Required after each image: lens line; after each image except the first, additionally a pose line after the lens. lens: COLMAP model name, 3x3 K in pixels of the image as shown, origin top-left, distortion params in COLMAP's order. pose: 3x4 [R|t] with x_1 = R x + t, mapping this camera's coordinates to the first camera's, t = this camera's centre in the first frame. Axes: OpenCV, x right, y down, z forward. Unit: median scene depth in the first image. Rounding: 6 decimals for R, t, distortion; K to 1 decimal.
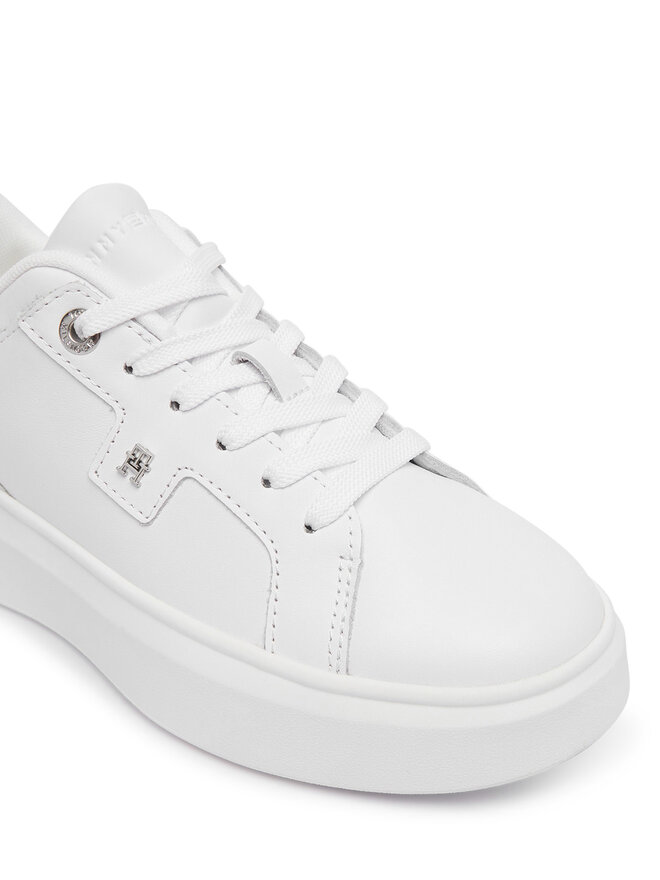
lens RADIAL K [[959.5, 0, 330.0], [0, 959.5, 440.0], [0, 0, 1]] dist [-0.012712, -0.006724]
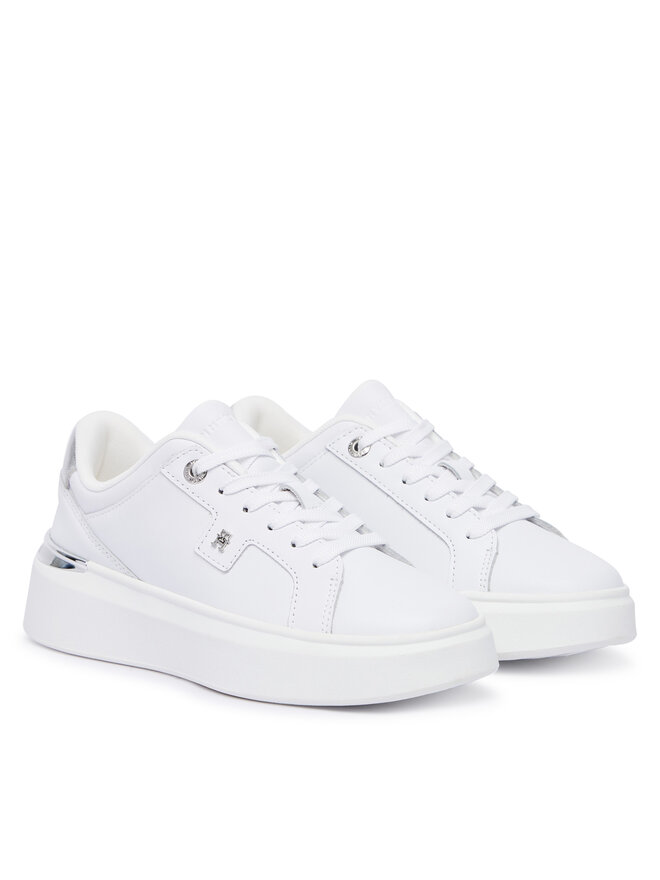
lens RADIAL K [[2588.2, 0, 330.0], [0, 2588.2, 440.0], [0, 0, 1]] dist [0.007823, -0.002536]
pose [[0.995873, 0.007800, -0.090422, 0.435738], [-0.042160, 0.922039, -0.384793, 1.709230], [0.080371, 0.387017, 0.918563, -3.509290]]
